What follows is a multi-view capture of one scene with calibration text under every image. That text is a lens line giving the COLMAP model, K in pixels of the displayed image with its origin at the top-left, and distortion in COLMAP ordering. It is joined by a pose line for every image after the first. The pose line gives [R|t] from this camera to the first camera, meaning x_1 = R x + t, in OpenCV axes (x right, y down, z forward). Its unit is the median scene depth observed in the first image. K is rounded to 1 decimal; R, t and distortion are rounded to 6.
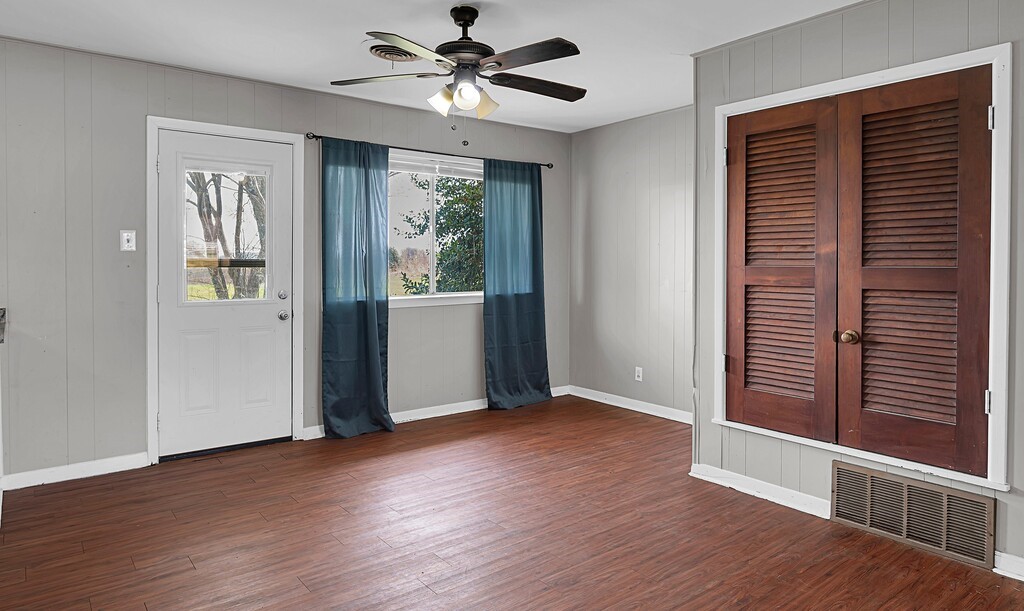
lens RADIAL K [[622.7, 0, 533.5], [0, 622.7, 274.1], [0, 0, 1]] dist [-0.016632, 0.001635]
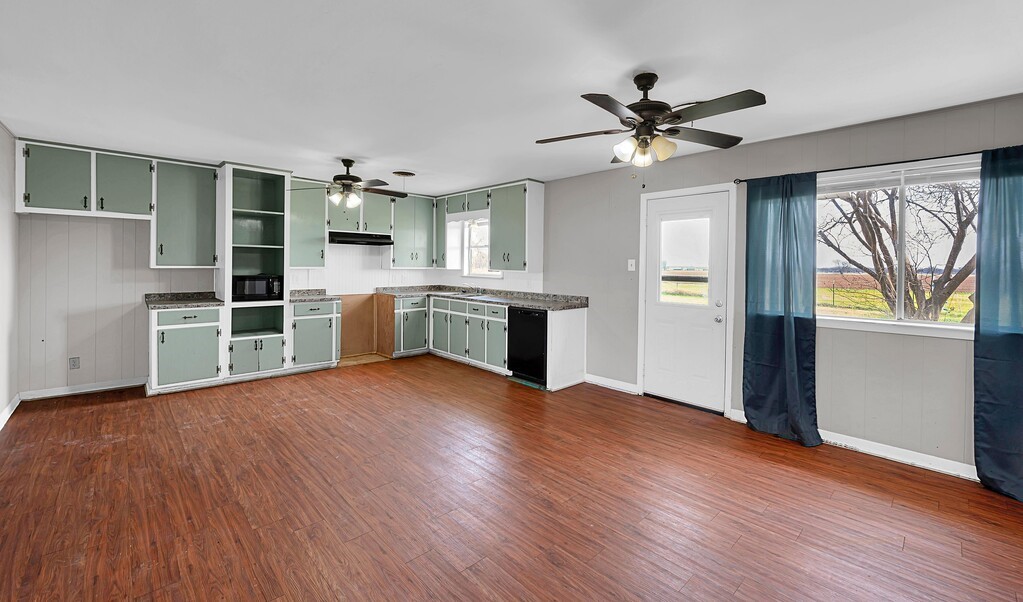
lens RADIAL K [[413.0, 0, 501.8], [0, 413.0, 267.6], [0, 0, 1]] dist [0.000573, -0.000341]
pose [[0.083099, 0.002335, -0.996539, 0.432839], [-0.031595, 0.999501, -0.000293, -0.028968], [0.996040, 0.031510, 0.083131, 0.435878]]
